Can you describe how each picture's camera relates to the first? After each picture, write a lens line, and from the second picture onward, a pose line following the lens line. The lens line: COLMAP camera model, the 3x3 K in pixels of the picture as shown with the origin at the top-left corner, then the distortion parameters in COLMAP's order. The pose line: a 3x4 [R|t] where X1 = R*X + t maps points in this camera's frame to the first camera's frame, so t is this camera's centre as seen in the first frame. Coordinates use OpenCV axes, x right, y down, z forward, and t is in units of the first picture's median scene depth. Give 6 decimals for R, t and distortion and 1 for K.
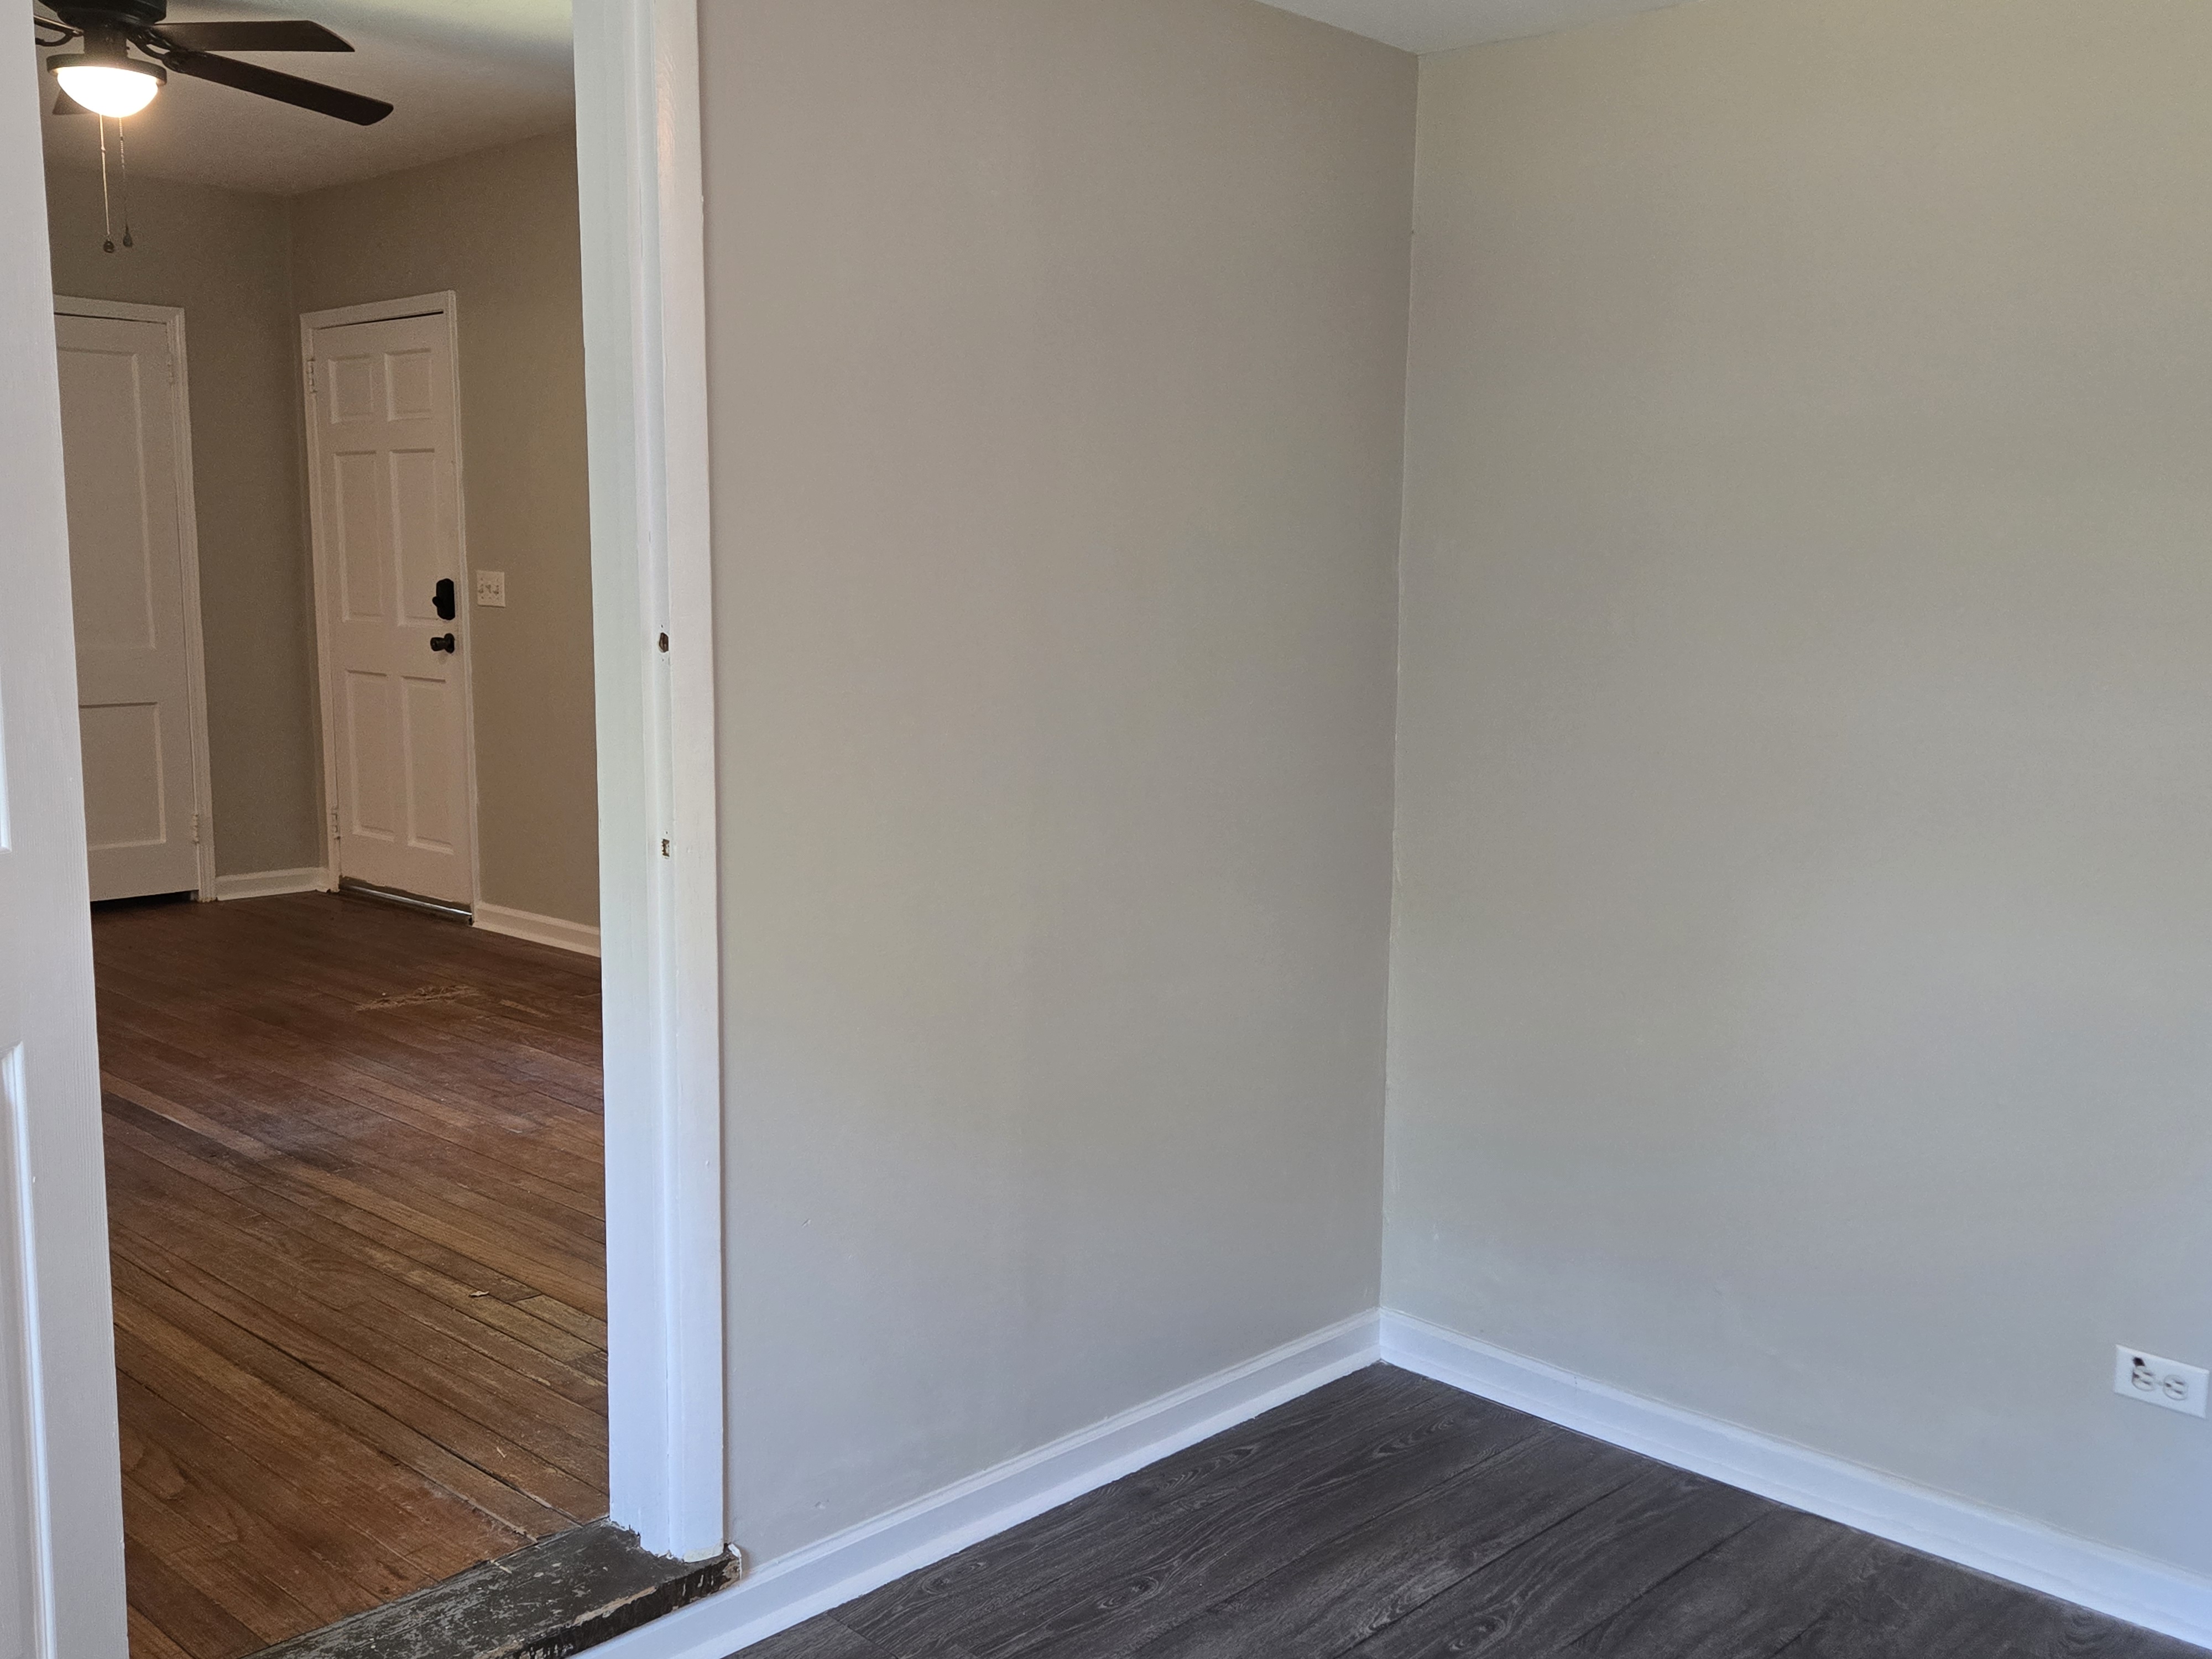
lens RADIAL K [[2085.8, 0, 1106.0], [0, 2085.8, 829.5], [0, 0, 1]] dist [0.089564, -0.092504]
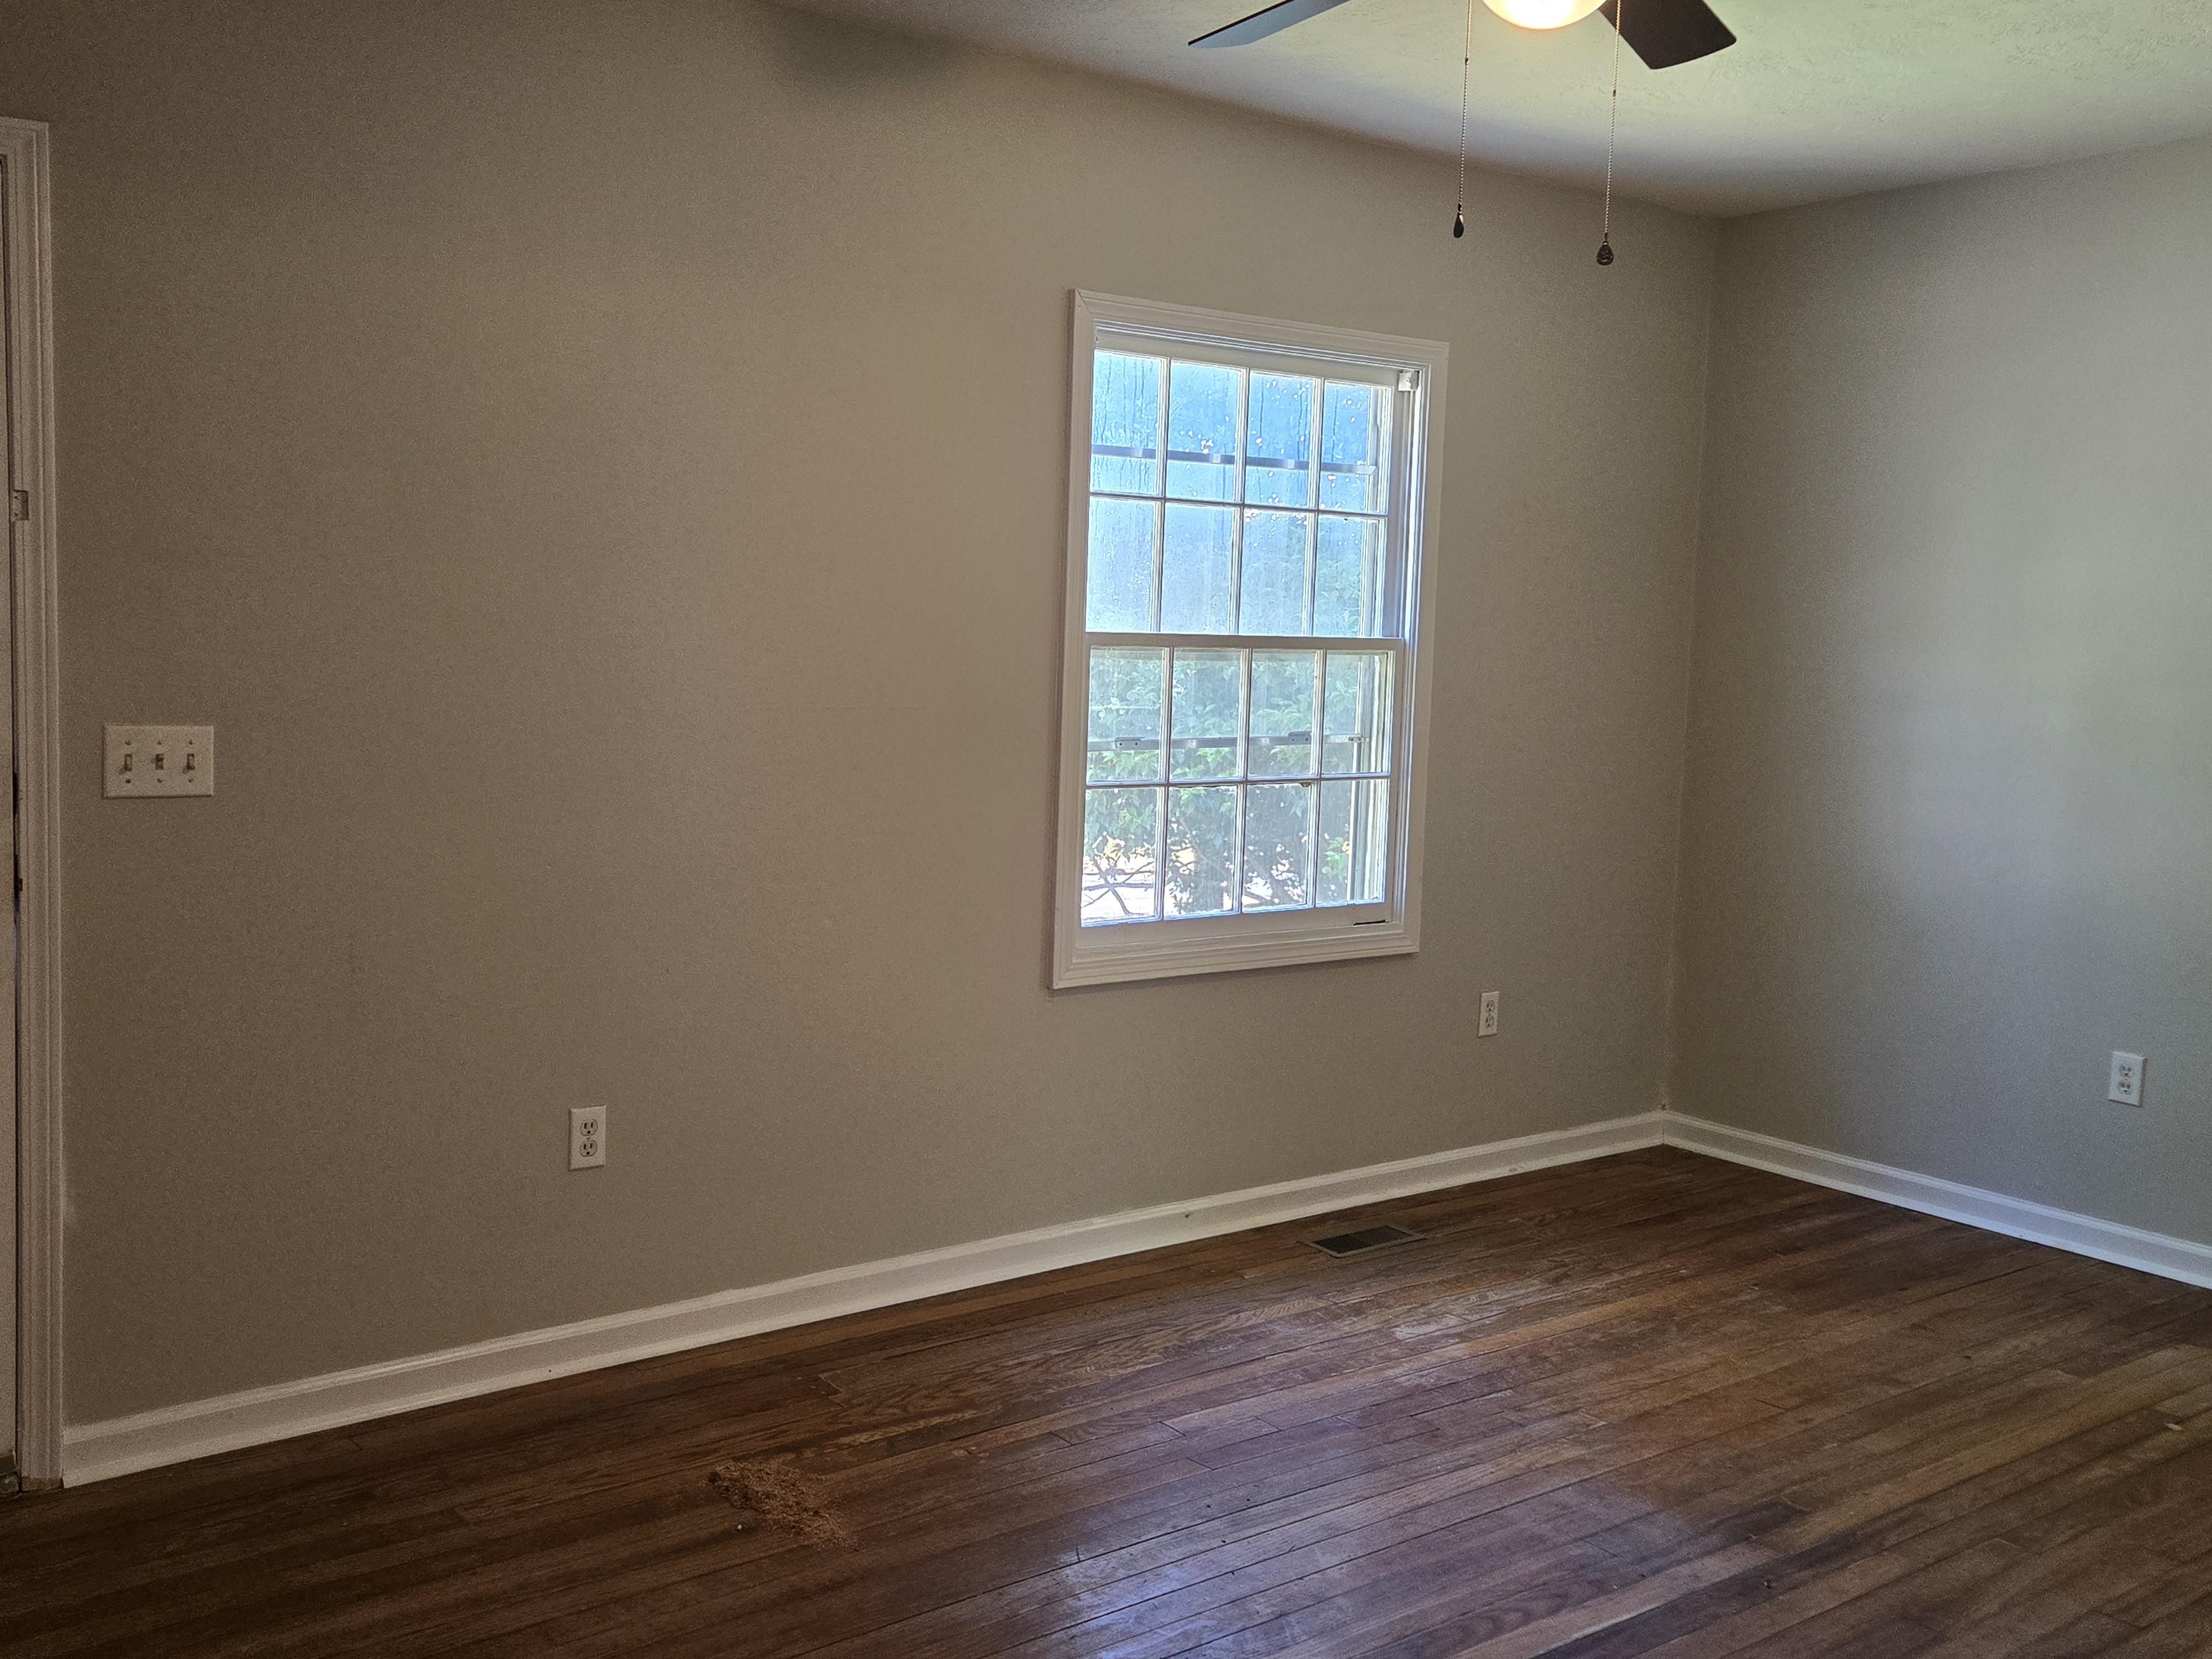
lens RADIAL K [[2085.8, 0, 1106.0], [0, 2085.8, 829.5], [0, 0, 1]] dist [0.089564, -0.092504]
pose [[0.149376, -0.116373, 0.981908, -1.066606], [0.103453, 0.989439, 0.101528, -0.181828], [-0.983354, 0.086415, 0.159837, 1.029255]]
